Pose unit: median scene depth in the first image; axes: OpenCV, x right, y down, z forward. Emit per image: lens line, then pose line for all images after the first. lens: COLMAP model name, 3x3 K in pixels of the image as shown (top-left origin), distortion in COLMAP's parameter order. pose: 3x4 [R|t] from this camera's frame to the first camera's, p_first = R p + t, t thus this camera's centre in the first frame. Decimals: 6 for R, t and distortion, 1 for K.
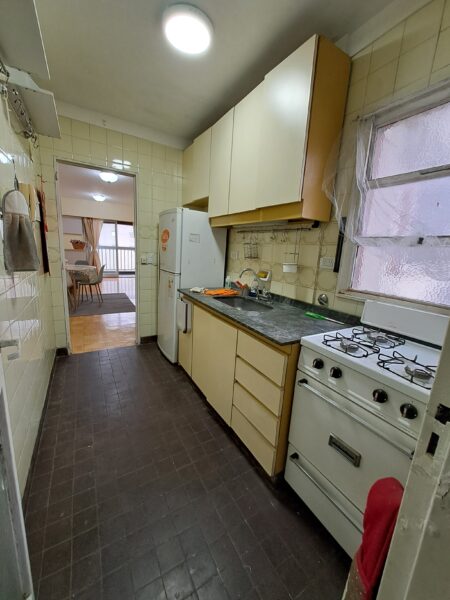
lens RADIAL K [[239.1, 0, 224.1], [0, 239.1, 298.8], [0, 0, 1]] dist [-0.002428, -0.000050]
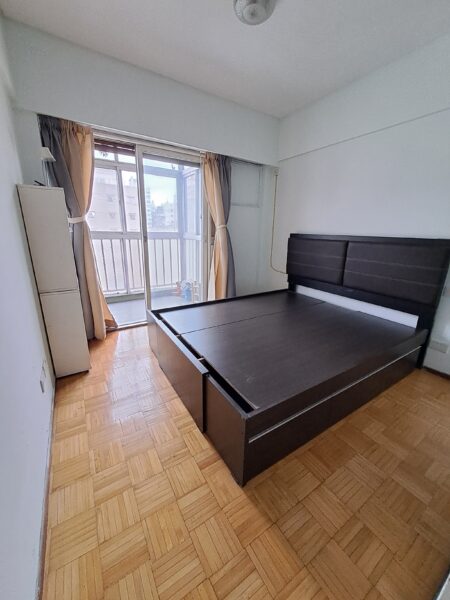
lens RADIAL K [[239.1, 0, 226.1], [0, 239.1, 301.0], [0, 0, 1]] dist [-0.002428, -0.000050]
pose [[-0.038699, -0.309640, 0.950066, -1.192342], [0.172669, 0.934404, 0.311568, -0.263956], [-0.984219, 0.176104, 0.017305, 1.066409]]
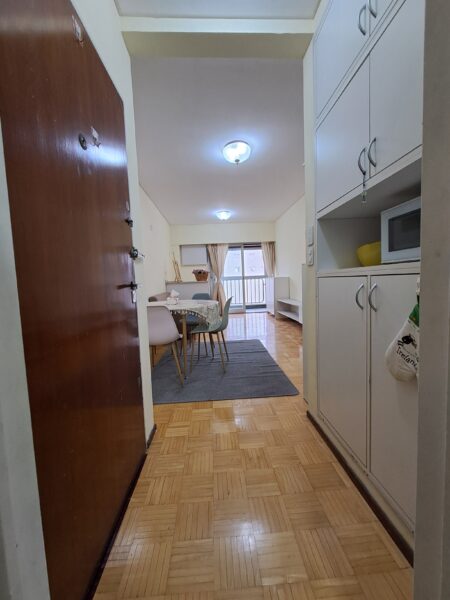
lens RADIAL K [[239.1, 0, 225.0], [0, 239.1, 299.4], [0, 0, 1]] dist [-0.002428, -0.000050]
pose [[0.887163, -0.057597, -0.457847, -0.155617], [-0.000162, 0.992141, -0.125125, -0.040094], [0.461455, 0.111081, 0.880182, 0.301081]]
